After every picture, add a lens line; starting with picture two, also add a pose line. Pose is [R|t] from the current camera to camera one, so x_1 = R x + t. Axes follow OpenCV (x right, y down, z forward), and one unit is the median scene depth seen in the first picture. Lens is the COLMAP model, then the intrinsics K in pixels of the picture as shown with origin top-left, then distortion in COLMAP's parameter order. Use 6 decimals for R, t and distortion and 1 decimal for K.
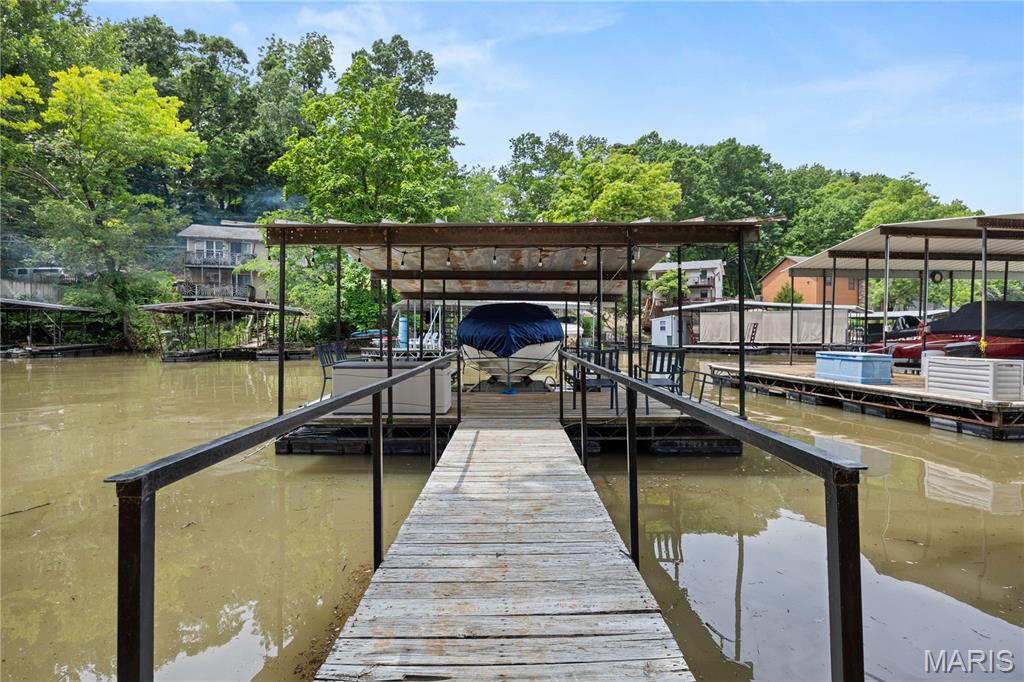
lens RADIAL K [[546.6, 0, 512.7], [0, 546.6, 340.2], [0, 0, 1]] dist [0.000194, -0.000011]
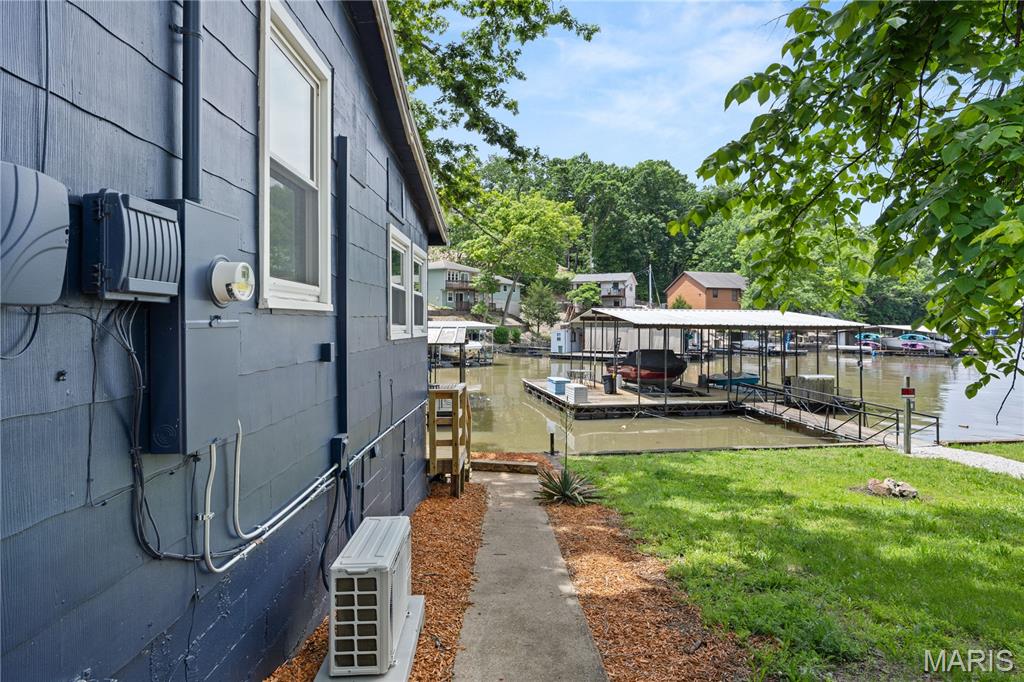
lens RADIAL K [[546.6, 0, 512.8], [0, 546.6, 339.0], [0, 0, 1]] dist [0.000194, -0.000011]
pose [[0.997406, 0.000539, 0.071984, 0.045343], [-0.001538, 0.999903, 0.013825, -0.022644], [-0.071970, -0.013899, 0.997310, -0.149576]]
